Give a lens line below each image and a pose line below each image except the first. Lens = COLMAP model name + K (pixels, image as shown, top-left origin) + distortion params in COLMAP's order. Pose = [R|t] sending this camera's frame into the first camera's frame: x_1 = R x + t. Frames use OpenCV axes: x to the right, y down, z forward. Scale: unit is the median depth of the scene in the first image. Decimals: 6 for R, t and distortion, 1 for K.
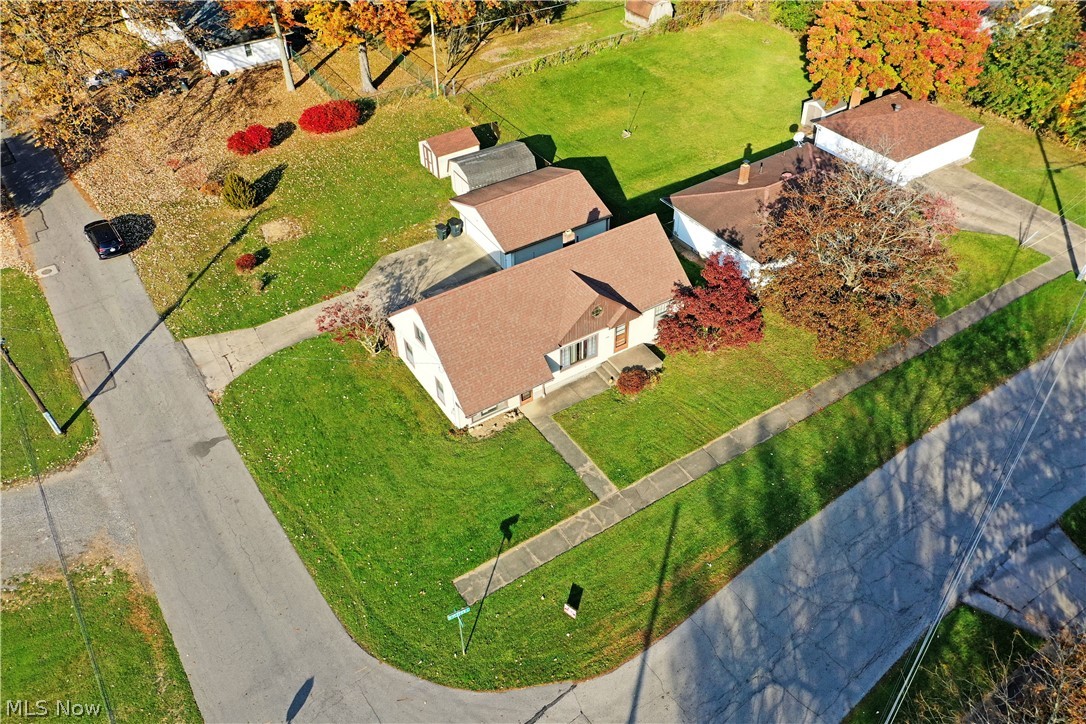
lens RADIAL K [[862.7, 0, 543.0], [0, 862.7, 362.0], [0, 0, 1]] dist [0.010809, 0.008584]
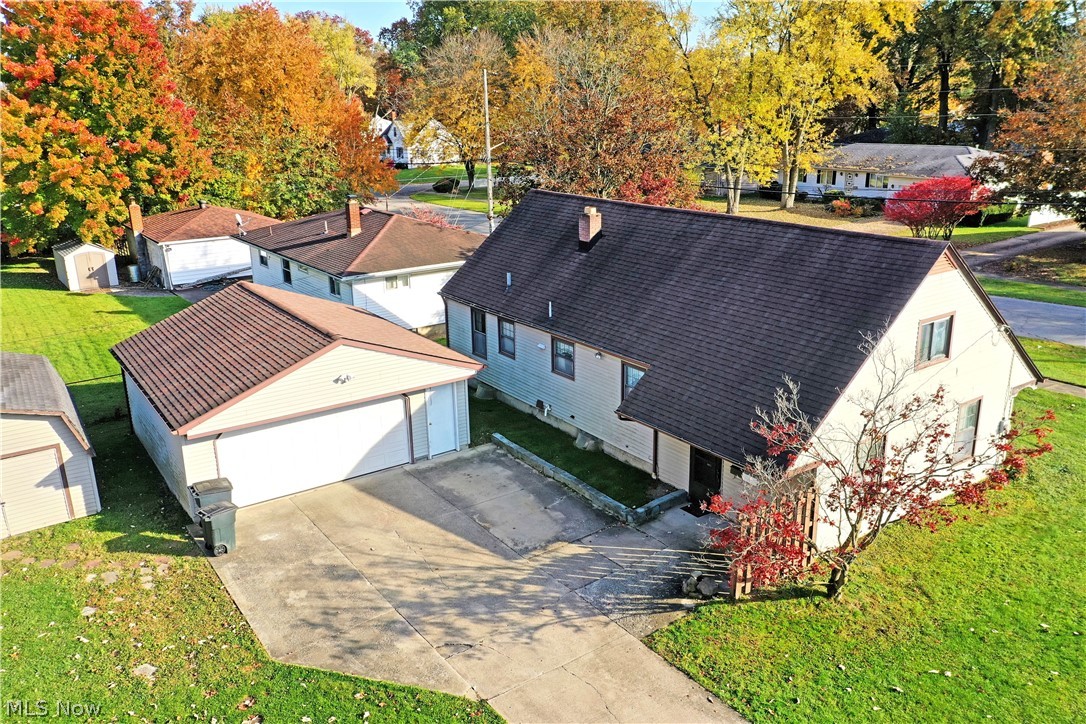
lens RADIAL K [[863.5, 0, 543.0], [0, 863.5, 362.0], [0, 0, 1]] dist [0.024570, 0.002276]
pose [[-0.041950, -0.274134, 0.960776, -0.503587], [0.671753, 0.704091, 0.230226, -0.229915], [-0.739586, 0.655063, 0.154614, 1.013356]]
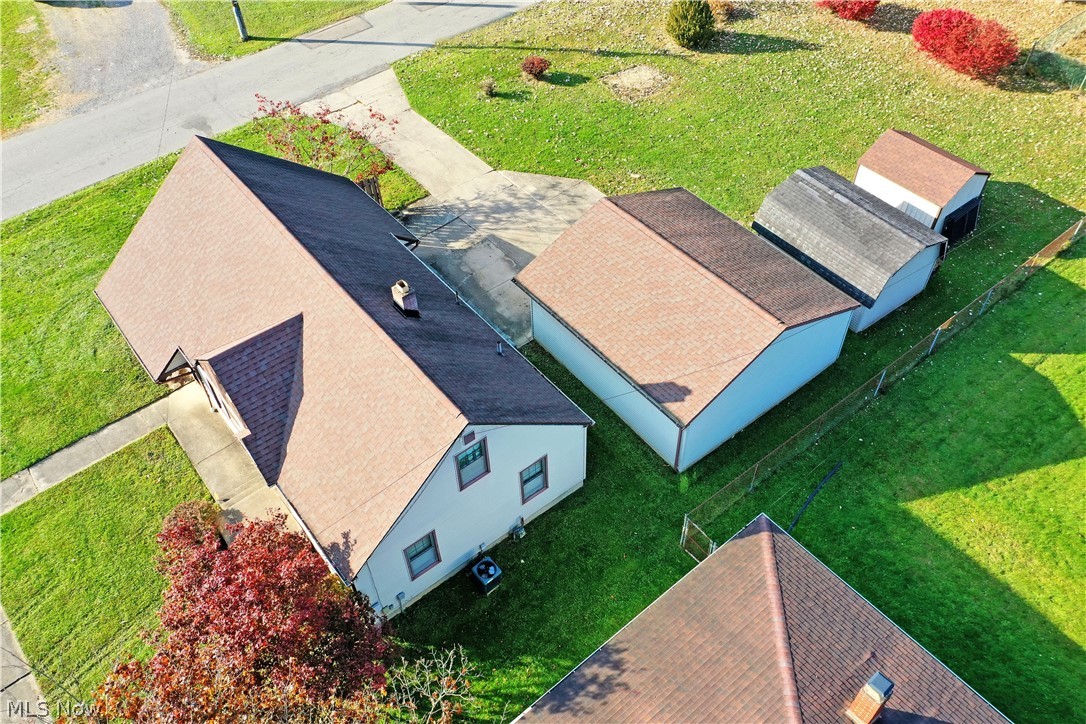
lens RADIAL K [[863.5, 0, 543.0], [0, 863.5, 362.0], [0, 0, 1]] dist [0.024570, 0.002276]
pose [[0.104615, 0.745884, -0.657809, 0.389473], [-0.638569, 0.557456, 0.530540, -0.437275], [0.762420, 0.364554, 0.534617, 0.829763]]
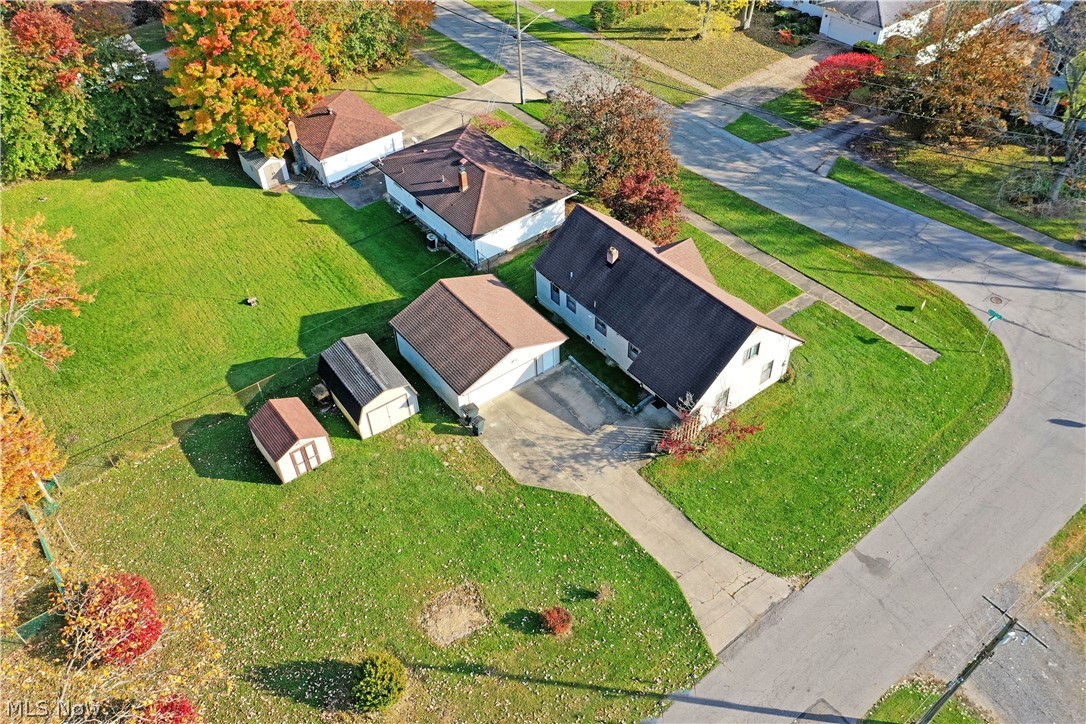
lens RADIAL K [[863.5, 0, 543.0], [0, 863.5, 362.0], [0, 0, 1]] dist [0.024570, 0.002276]
pose [[-0.083712, -0.666148, 0.741107, -0.862499], [0.677285, 0.507494, 0.532667, -0.720112], [-0.730943, 0.546531, 0.408689, 0.710687]]
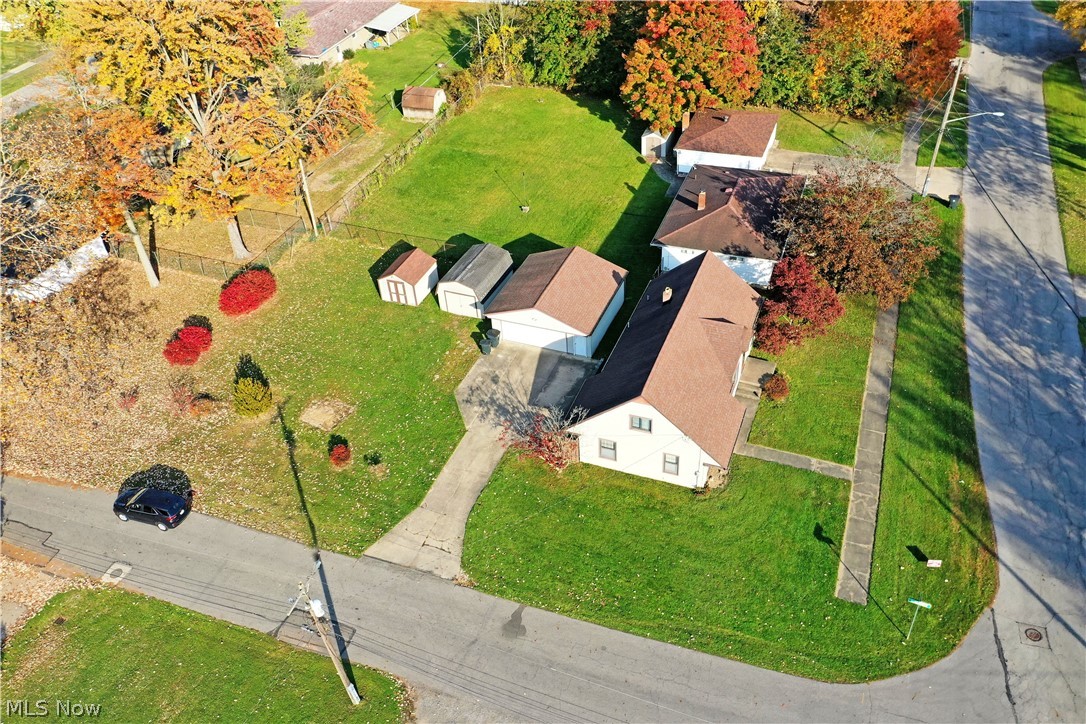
lens RADIAL K [[863.5, 0, 543.0], [0, 863.5, 362.0], [0, 0, 1]] dist [0.024570, 0.002276]
pose [[0.811848, -0.386144, 0.437944, -0.630177], [0.416045, 0.908846, 0.030095, -0.169239], [-0.409645, 0.157772, 0.898498, 0.084536]]
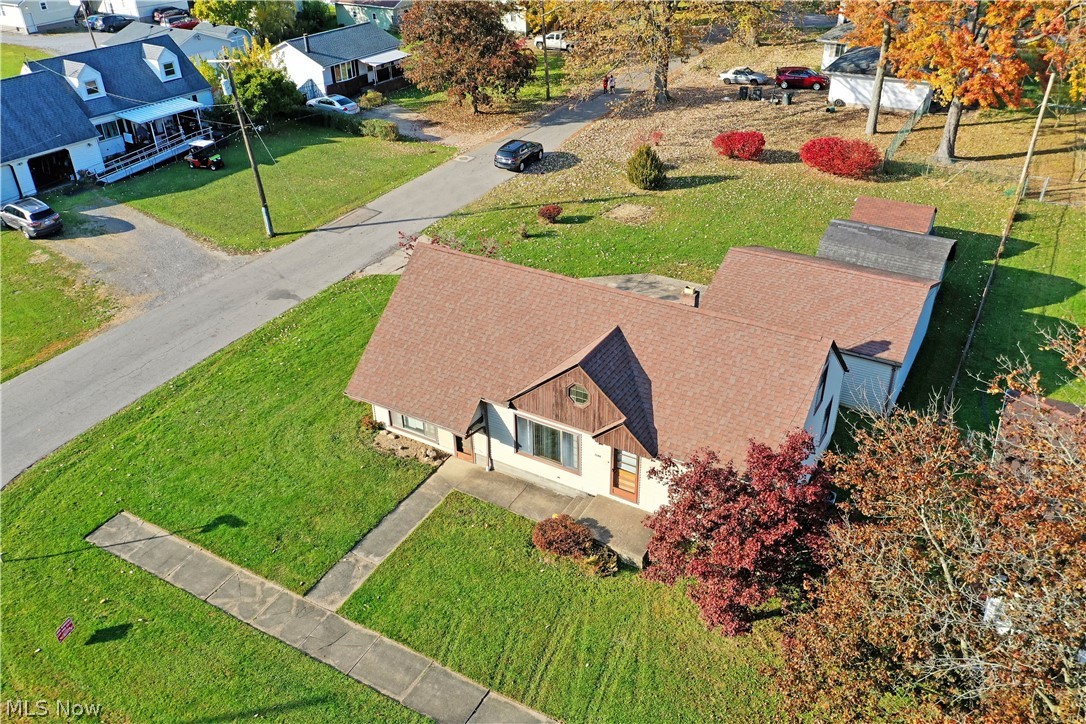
lens RADIAL K [[863.5, 0, 543.0], [0, 863.5, 362.0], [0, 0, 1]] dist [0.024570, 0.002276]
pose [[0.453585, 0.471261, -0.756422, 0.464084], [-0.580437, 0.800272, 0.150524, -0.143794], [0.676279, 0.370780, 0.636529, 0.578360]]
